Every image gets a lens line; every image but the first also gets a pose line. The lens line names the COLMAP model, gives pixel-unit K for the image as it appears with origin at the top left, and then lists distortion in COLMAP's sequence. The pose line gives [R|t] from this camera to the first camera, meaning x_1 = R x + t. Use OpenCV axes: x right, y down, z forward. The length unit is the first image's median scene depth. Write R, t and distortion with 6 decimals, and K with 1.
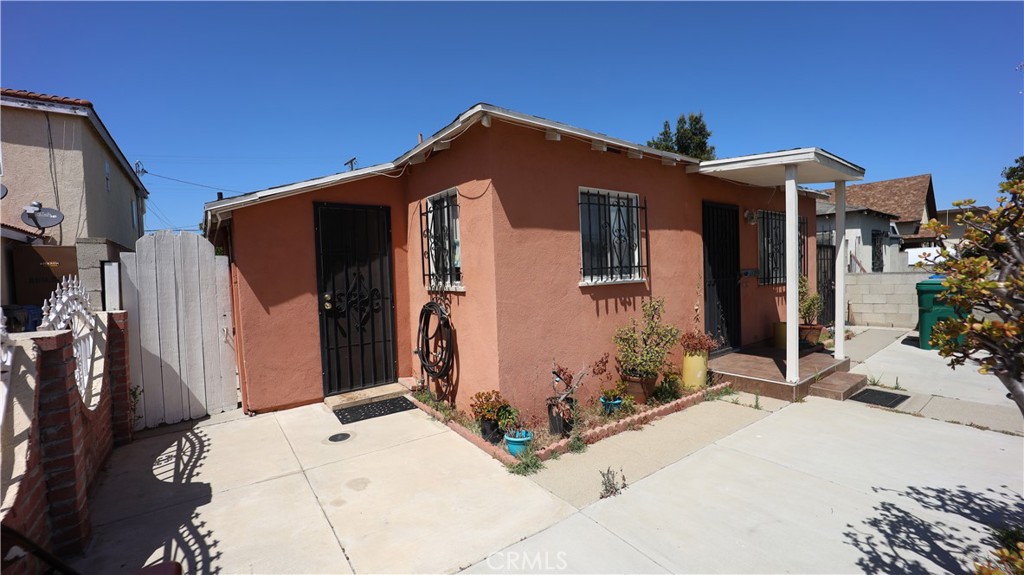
lens RADIAL K [[410.7, 0, 514.3], [0, 410.7, 288.3], [0, 0, 1]] dist [-0.031223, 0.000047]
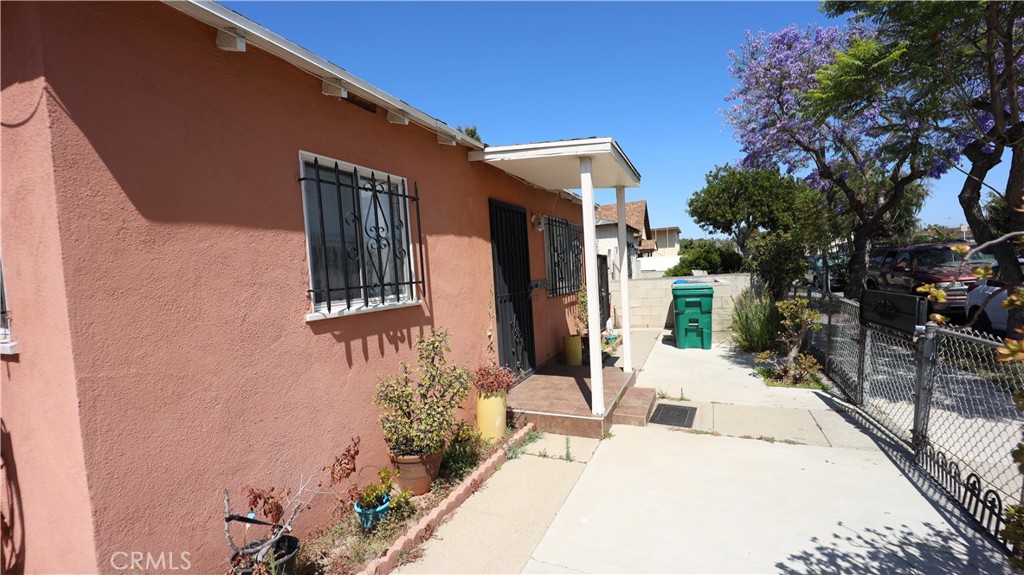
lens RADIAL K [[409.1, 0, 513.9], [0, 409.1, 309.7], [0, 0, 1]] dist [0.000087, 0.000328]
pose [[0.876805, -0.058266, 0.477302, 0.130057], [0.044703, 0.998210, 0.039734, -0.029503], [-0.478763, -0.013502, 0.877841, 0.324818]]
